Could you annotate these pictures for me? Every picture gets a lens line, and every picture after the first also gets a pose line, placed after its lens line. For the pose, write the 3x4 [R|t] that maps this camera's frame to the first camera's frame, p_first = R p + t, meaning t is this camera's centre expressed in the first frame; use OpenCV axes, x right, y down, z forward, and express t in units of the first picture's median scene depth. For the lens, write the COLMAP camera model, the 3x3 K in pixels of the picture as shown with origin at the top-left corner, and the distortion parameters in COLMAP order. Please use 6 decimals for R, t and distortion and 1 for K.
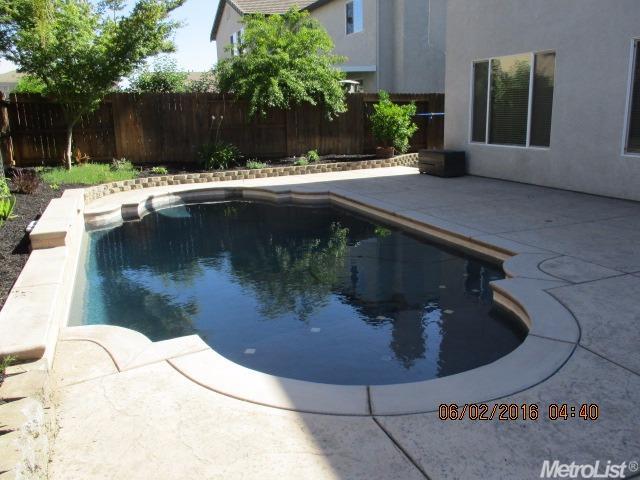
lens RADIAL K [[543.6, 0, 324.5], [0, 543.6, 235.3], [0, 0, 1]] dist [-0.034136, 0.032875]
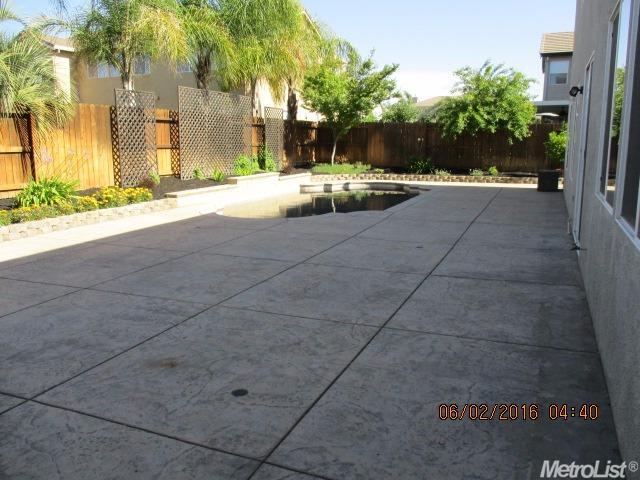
lens RADIAL K [[543.6, 0, 320.1], [0, 543.6, 238.5], [0, 0, 1]] dist [-0.034136, 0.032875]
pose [[0.684023, 0.158714, -0.711985, 0.655914], [-0.181049, 0.982441, 0.045065, 0.031193], [0.706636, 0.098079, 0.700747, -0.194197]]
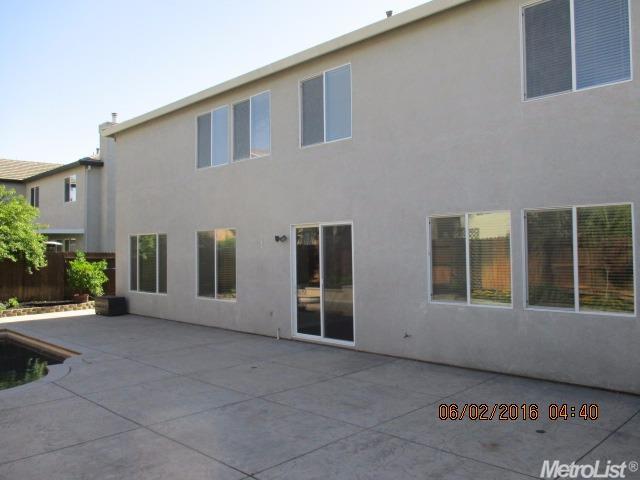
lens RADIAL K [[543.6, 0, 321.8], [0, 543.6, 239.9], [0, 0, 1]] dist [-0.034136, 0.032875]
pose [[0.926250, 0.021537, 0.376294, 0.165364], [0.074159, 0.968437, -0.237971, 0.059011], [-0.369542, 0.248326, 0.895418, -0.385640]]
